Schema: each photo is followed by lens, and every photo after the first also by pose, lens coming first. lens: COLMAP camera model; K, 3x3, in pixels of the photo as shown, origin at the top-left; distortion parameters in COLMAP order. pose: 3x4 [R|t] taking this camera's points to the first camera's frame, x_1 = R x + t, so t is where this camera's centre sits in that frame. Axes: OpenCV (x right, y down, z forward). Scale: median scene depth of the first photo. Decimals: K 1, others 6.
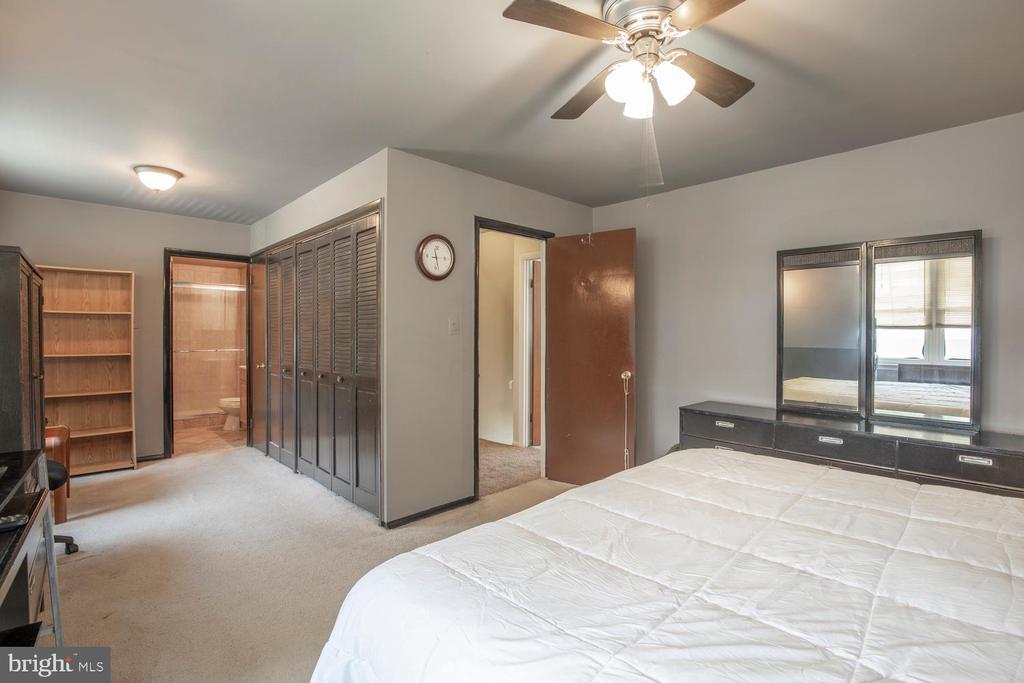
lens RADIAL K [[494.0, 0, 514.9], [0, 494.0, 337.2], [0, 0, 1]] dist [-0.032398, 0.006057]
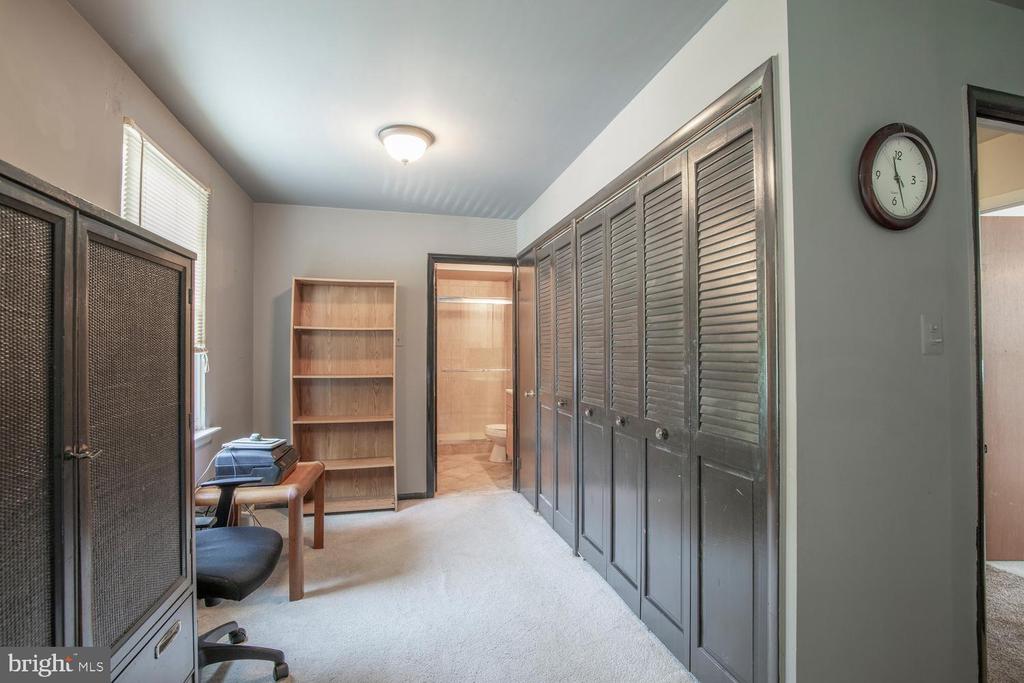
lens RADIAL K [[494.0, 0, 511.9], [0, 494.0, 341.0], [0, 0, 1]] dist [-0.032398, 0.006057]
pose [[0.875677, -0.013164, -0.482718, -0.170858], [0.000558, 0.999655, -0.026248, -0.004143], [0.482897, 0.022716, 0.875382, 0.312454]]
